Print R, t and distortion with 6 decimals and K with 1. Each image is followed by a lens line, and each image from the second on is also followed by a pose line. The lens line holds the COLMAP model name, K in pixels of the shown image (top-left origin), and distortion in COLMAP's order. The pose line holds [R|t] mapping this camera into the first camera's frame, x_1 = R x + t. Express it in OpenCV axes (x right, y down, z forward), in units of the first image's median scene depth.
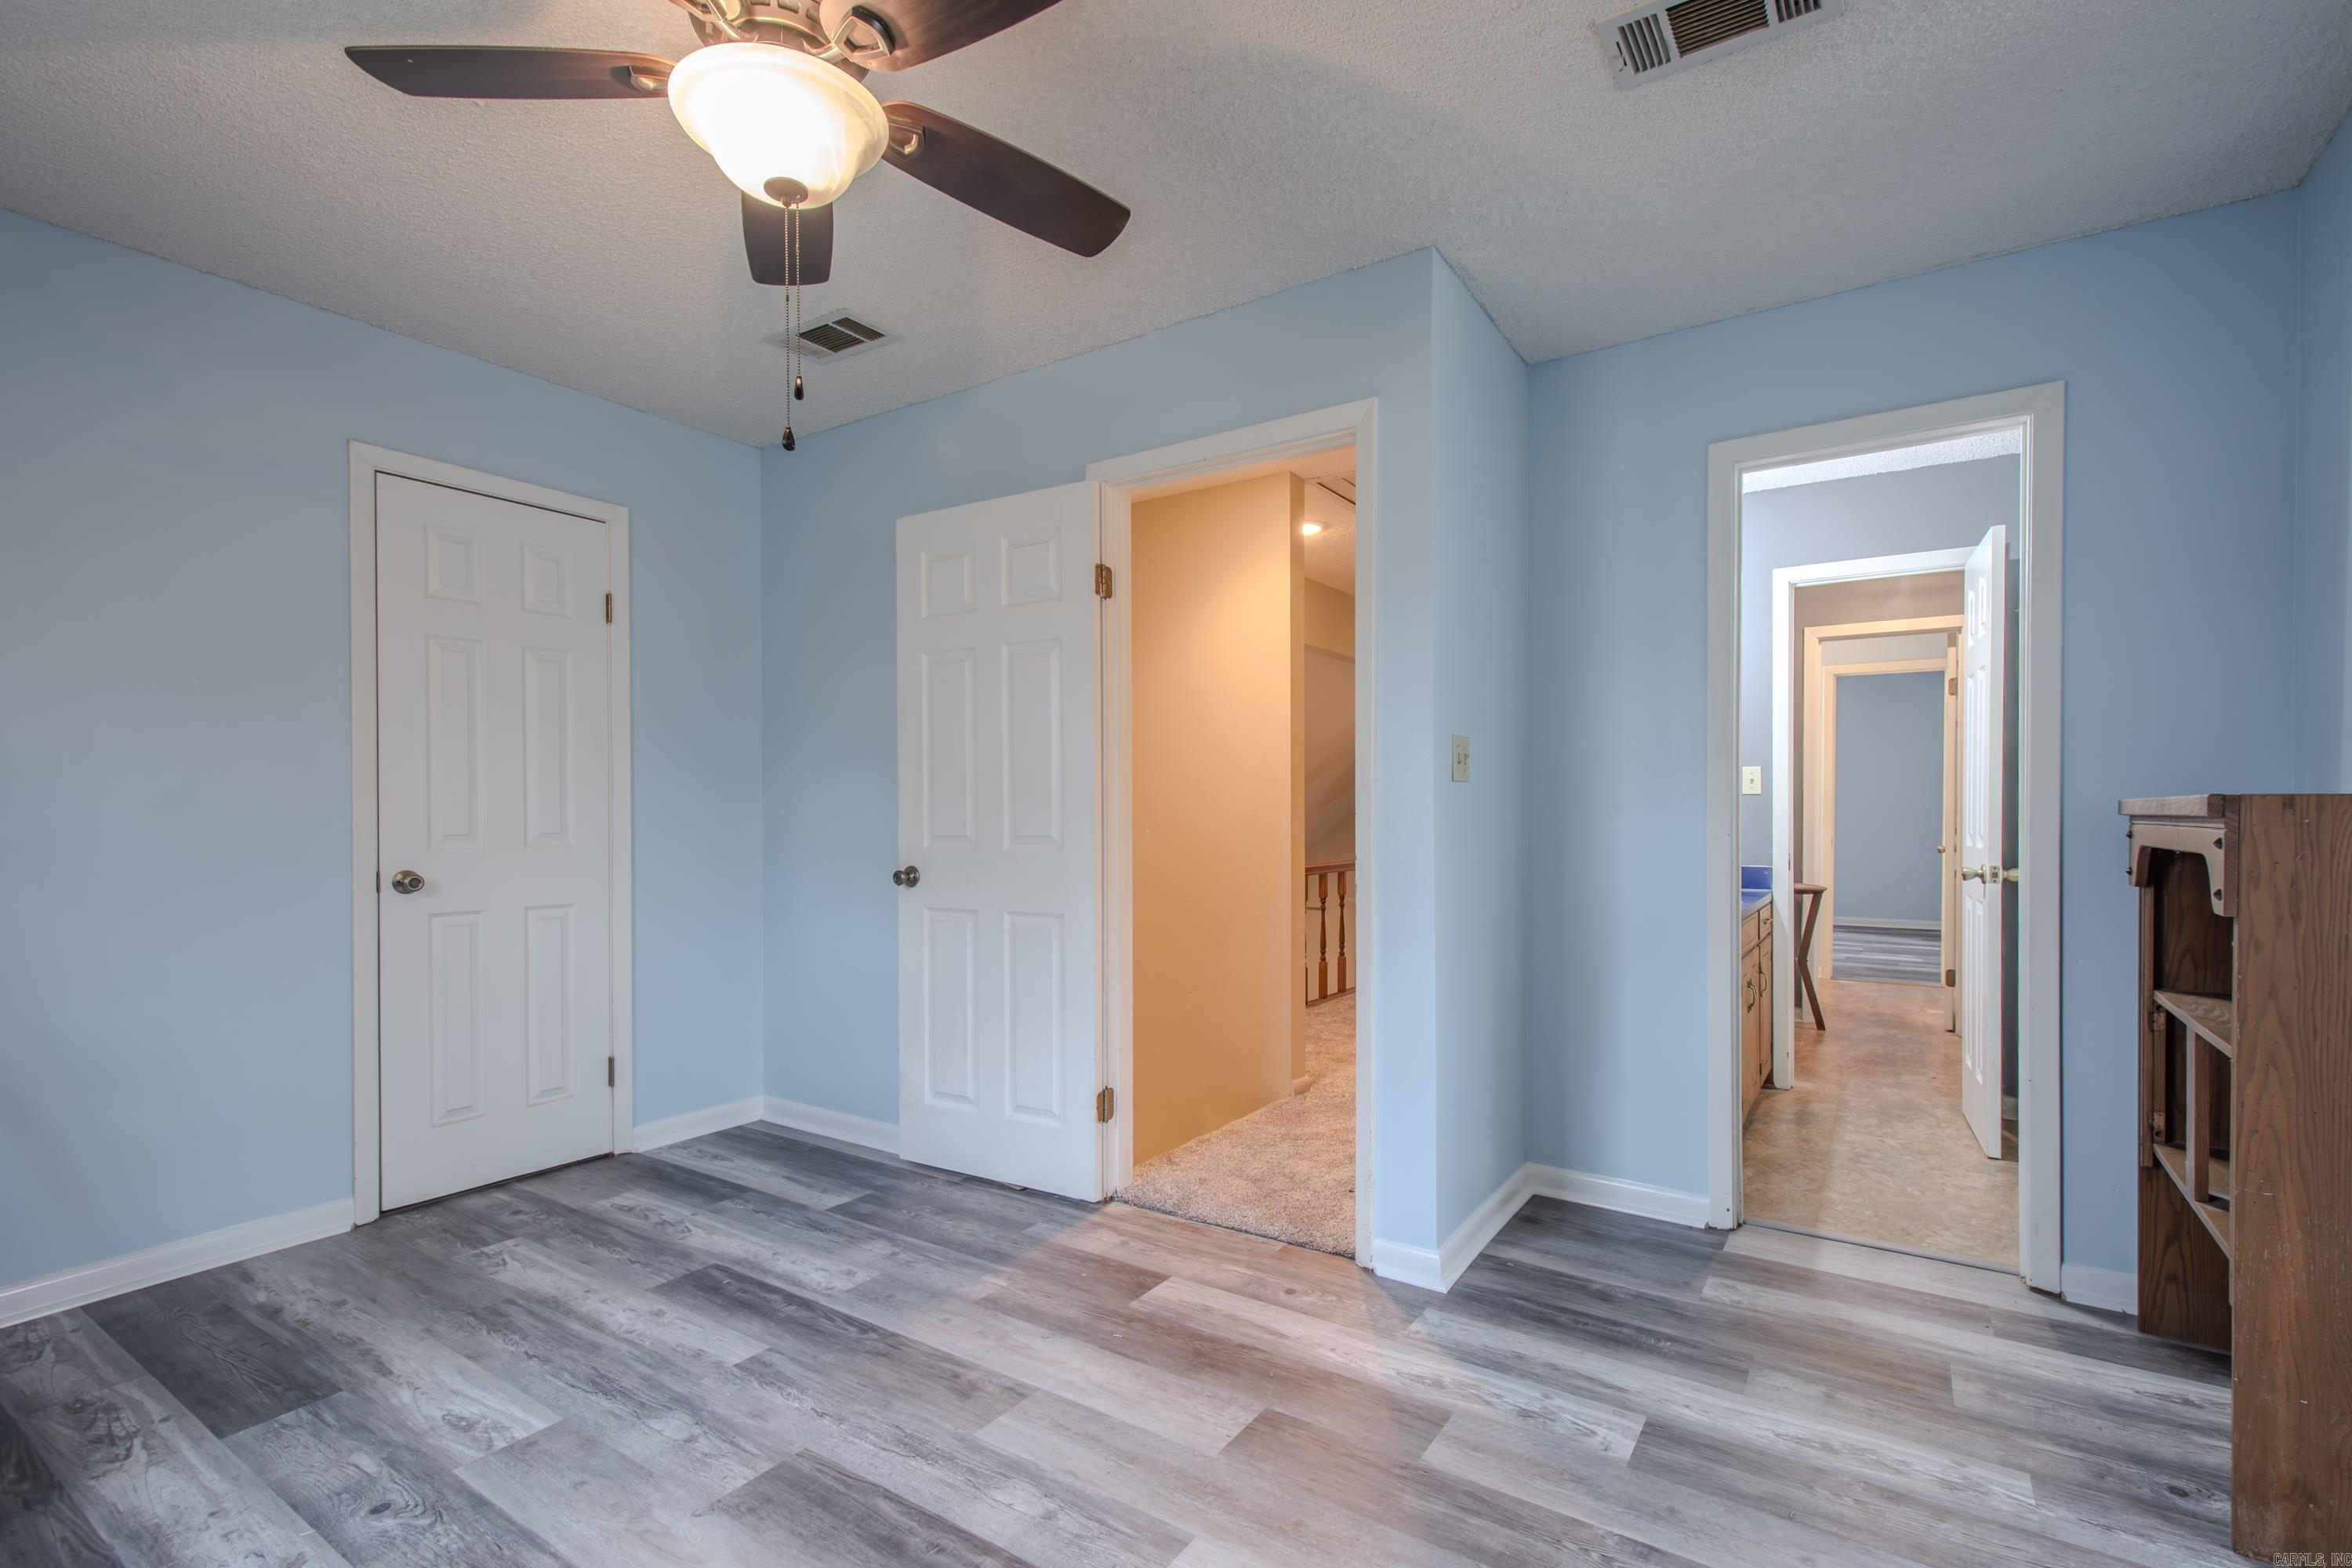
lens RADIAL K [[1060.2, 0, 1152.4], [0, 1060.2, 820.8], [0, 0, 1]] dist [0.000103, -0.009656]
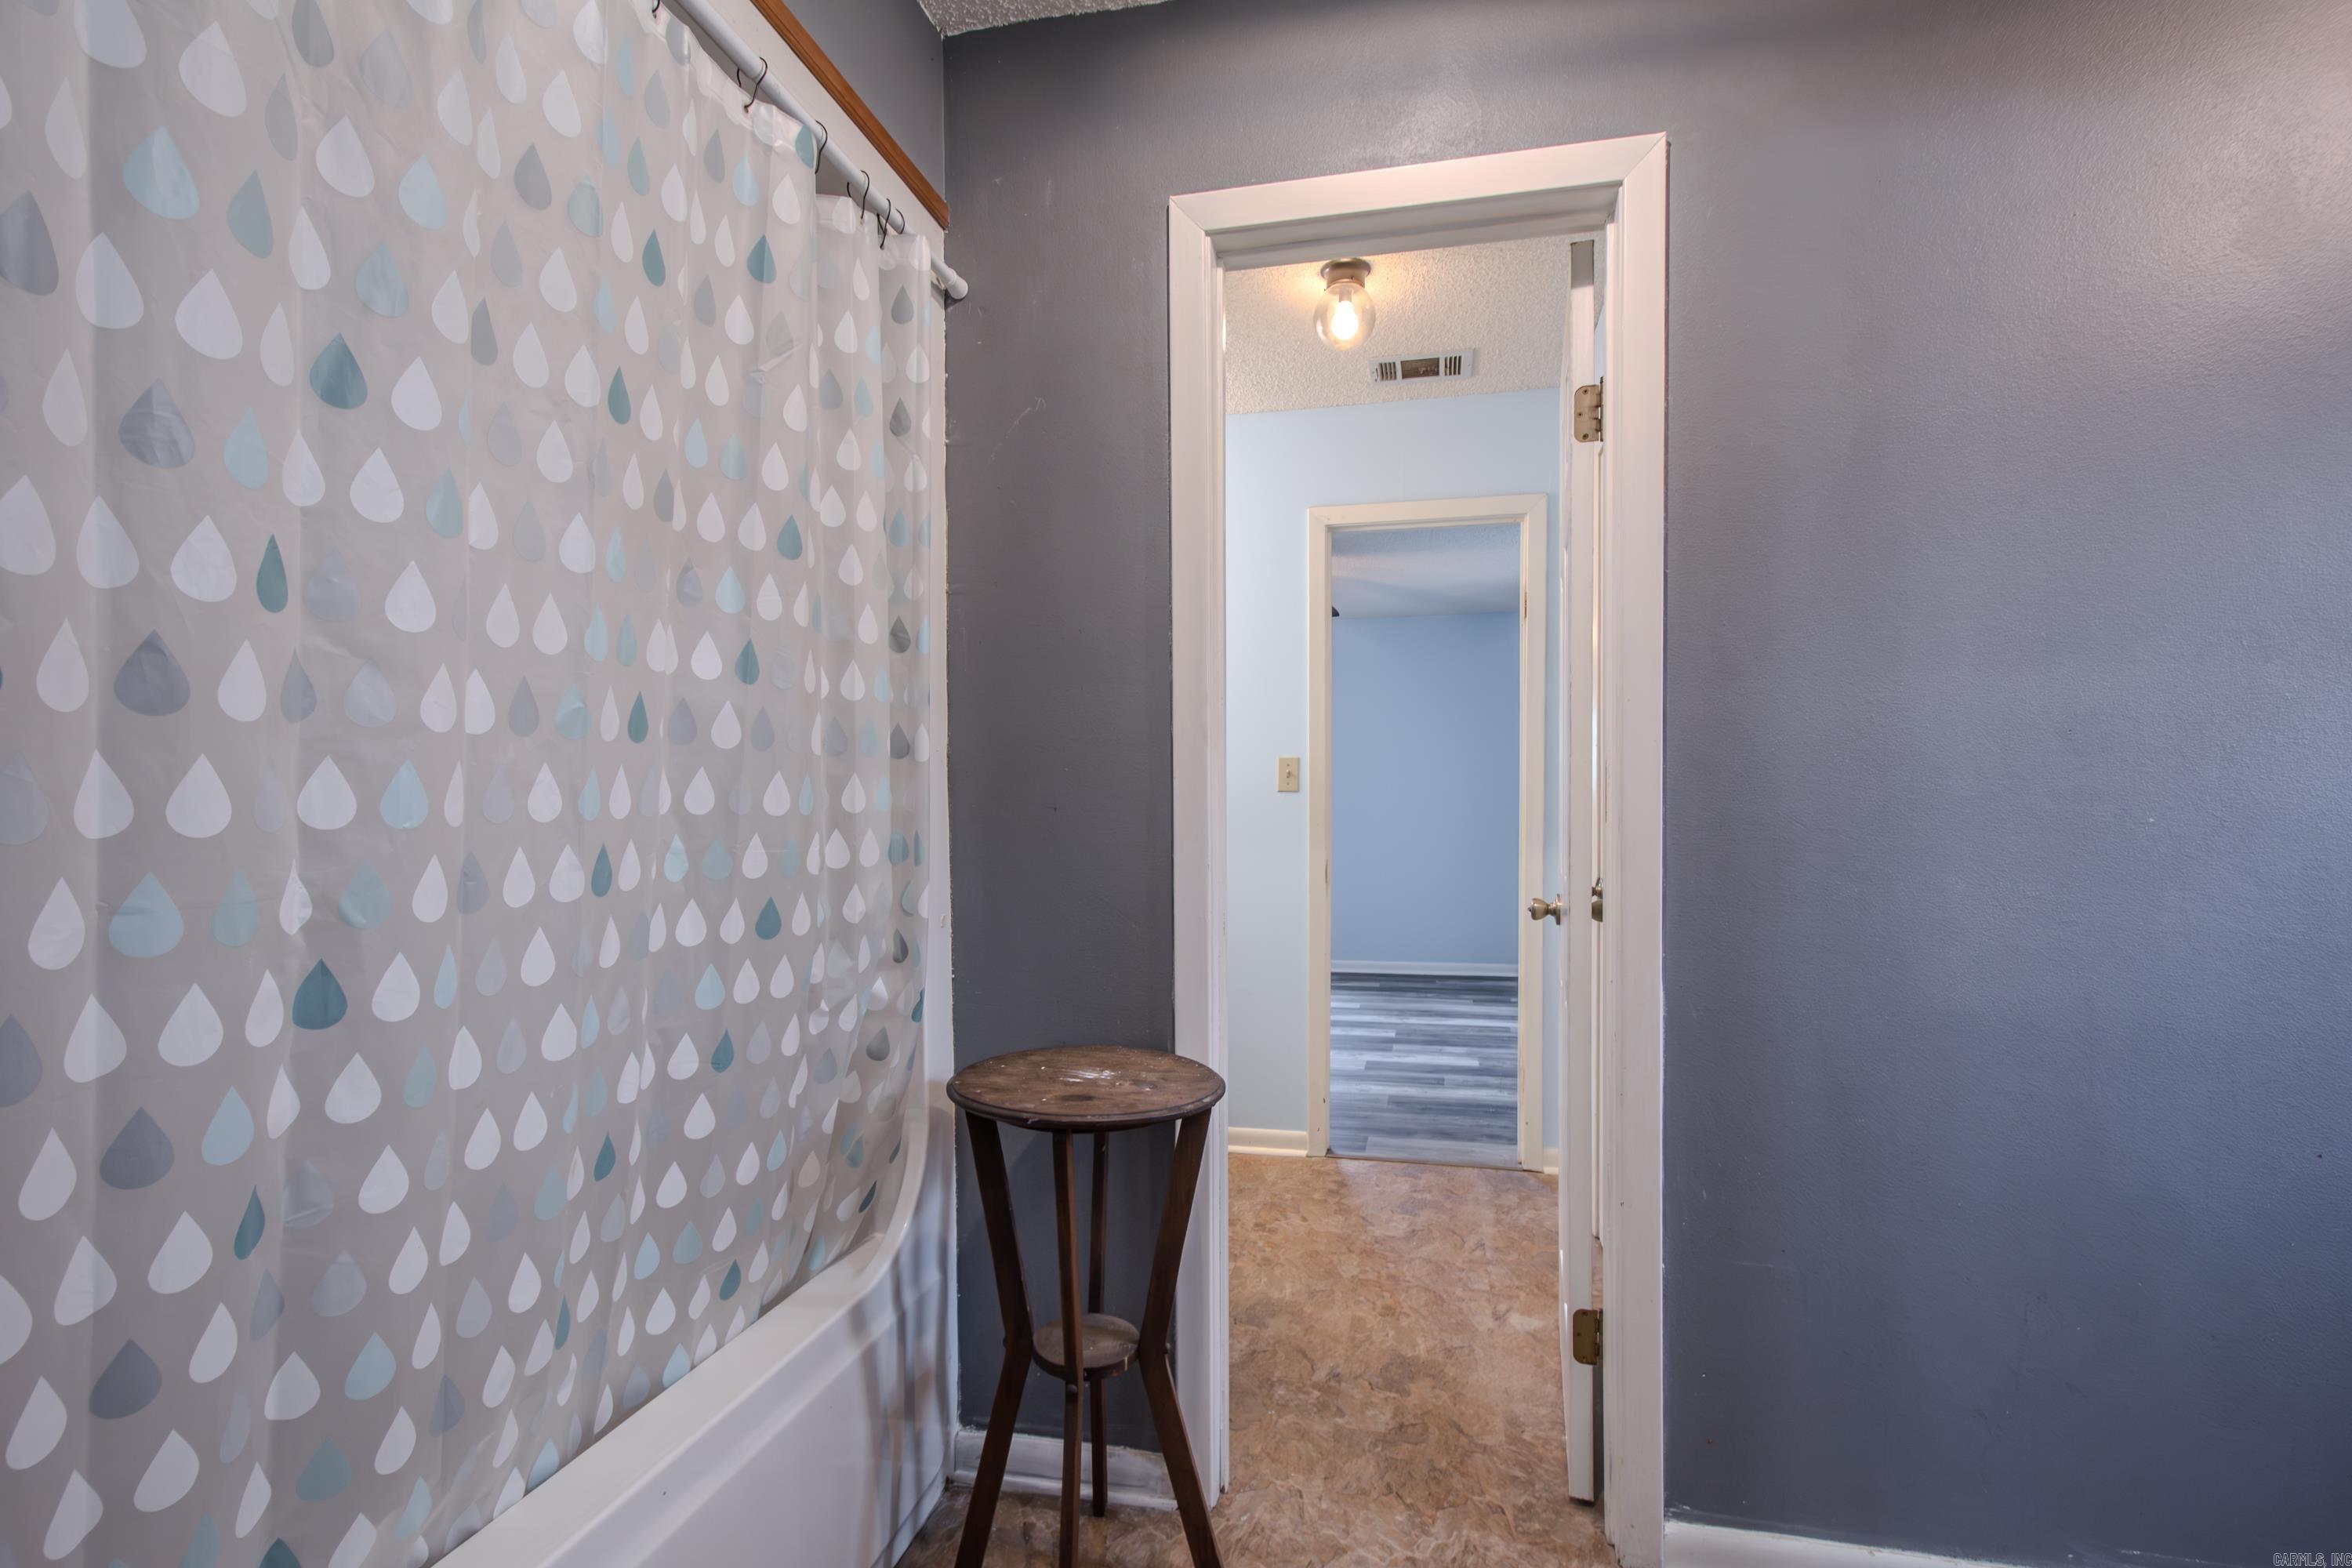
lens RADIAL K [[1060.2, 0, 1177.0], [0, 1060.2, 803.4], [0, 0, 1]] dist [0.000103, -0.009656]
pose [[0.932680, -0.001374, 0.360703, 0.663786], [0.005663, 0.999925, -0.010834, -0.010796], [-0.360662, 0.012147, 0.932618, 0.940215]]
